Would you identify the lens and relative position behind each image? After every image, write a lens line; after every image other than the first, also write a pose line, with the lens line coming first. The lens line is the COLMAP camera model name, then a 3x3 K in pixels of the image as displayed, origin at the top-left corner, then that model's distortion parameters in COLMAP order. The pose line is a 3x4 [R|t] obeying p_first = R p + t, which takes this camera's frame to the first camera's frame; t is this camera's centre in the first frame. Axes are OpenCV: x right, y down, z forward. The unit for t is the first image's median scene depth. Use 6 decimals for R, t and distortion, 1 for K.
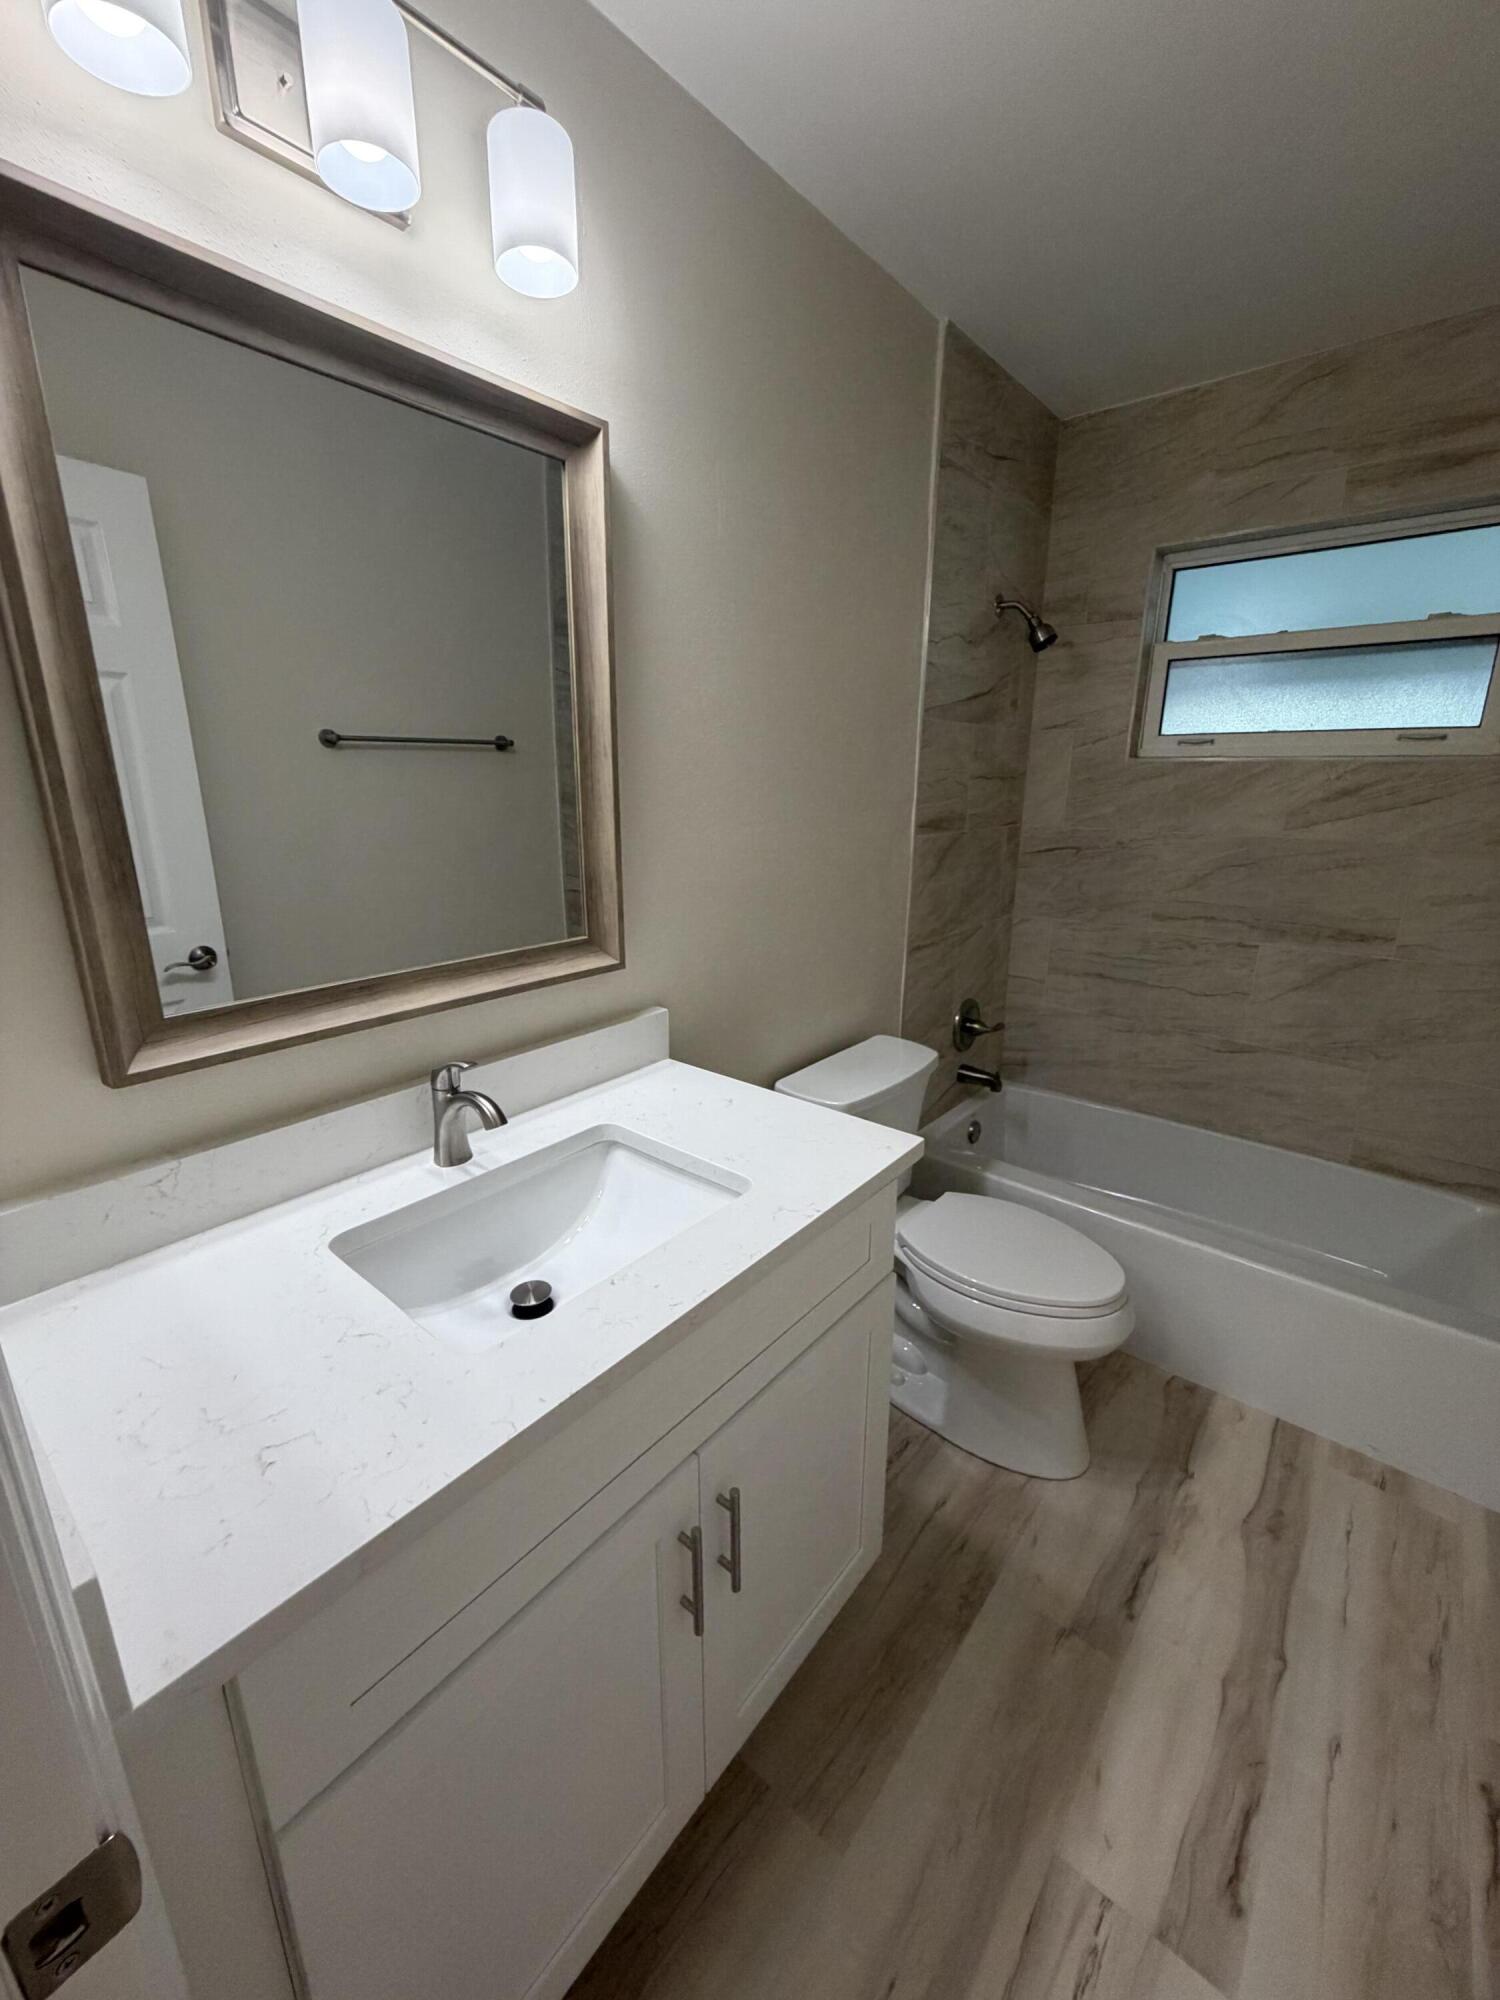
lens RADIAL K [[794.6, 0, 750.0], [0, 794.6, 1000.0], [0, 0, 1]] dist [0.000538, -0.000096]
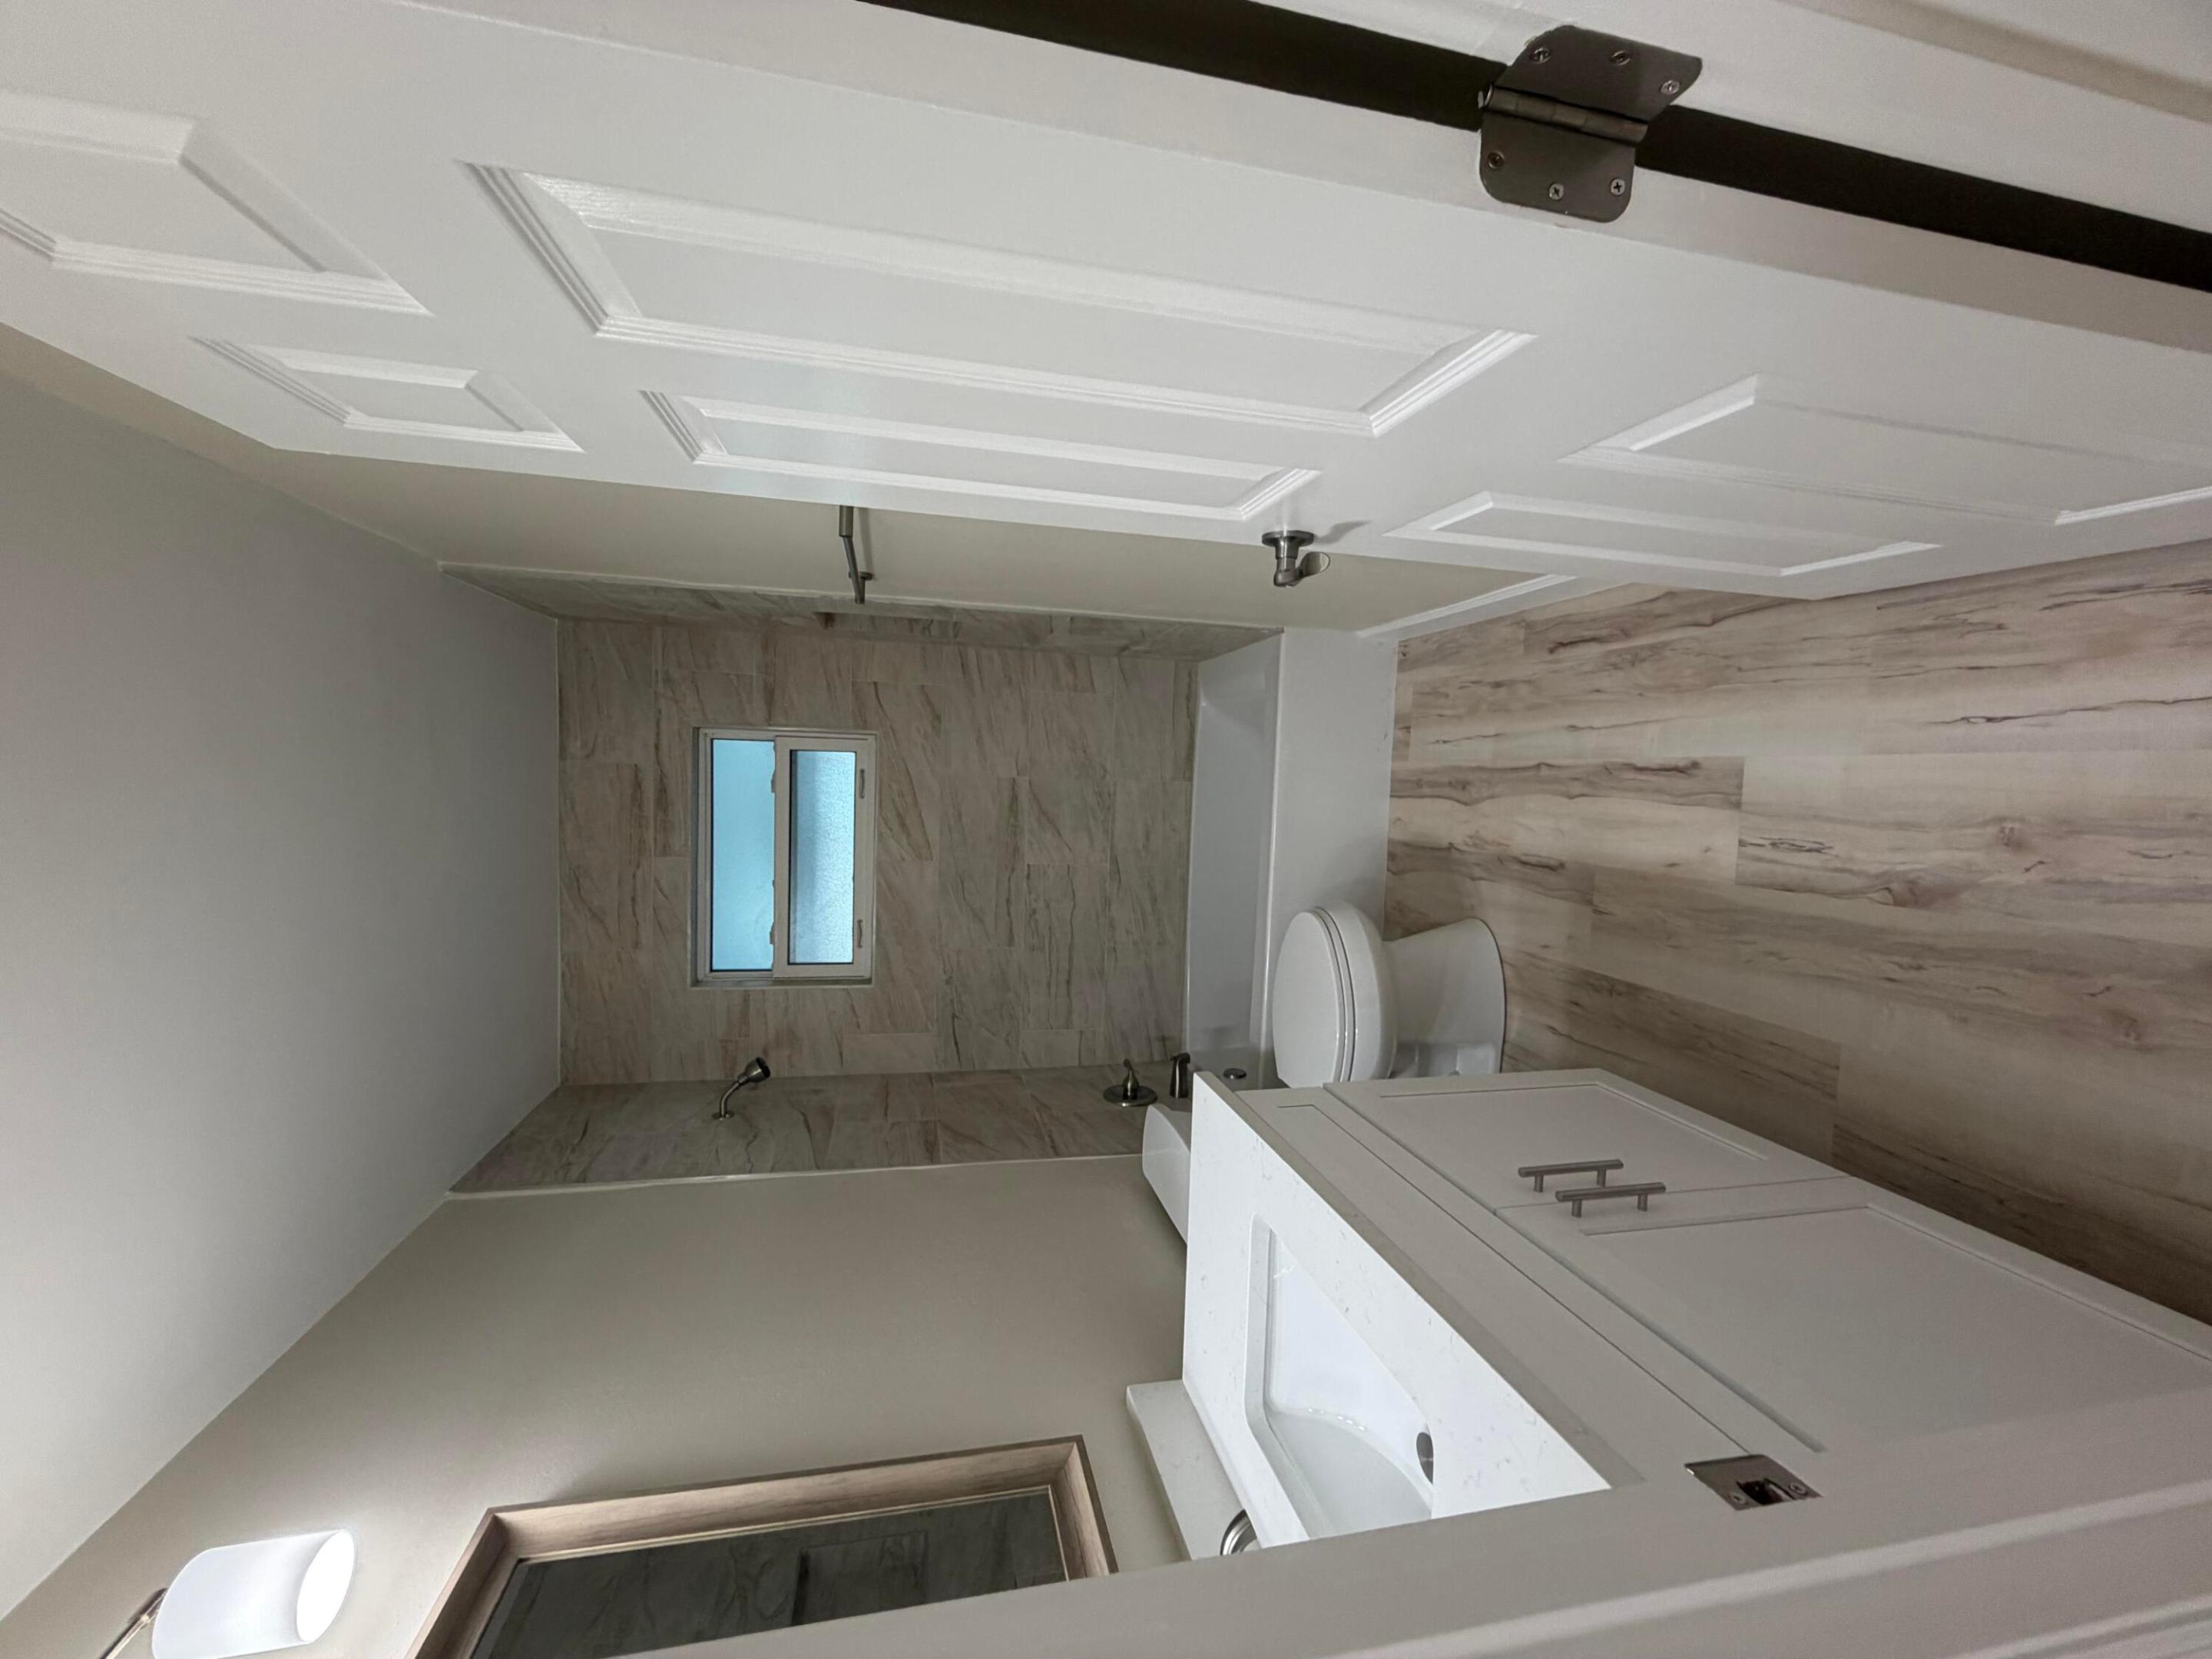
lens RADIAL K [[908.2, 0, 1116.1], [0, 908.2, 844.7], [0, 0, 1]] dist [0.013141, -0.000167]
pose [[-0.122208, -0.815253, 0.566063, -0.175251], [0.989741, -0.142635, 0.008252, 0.073860], [0.074013, 0.561264, 0.824321, -0.194177]]
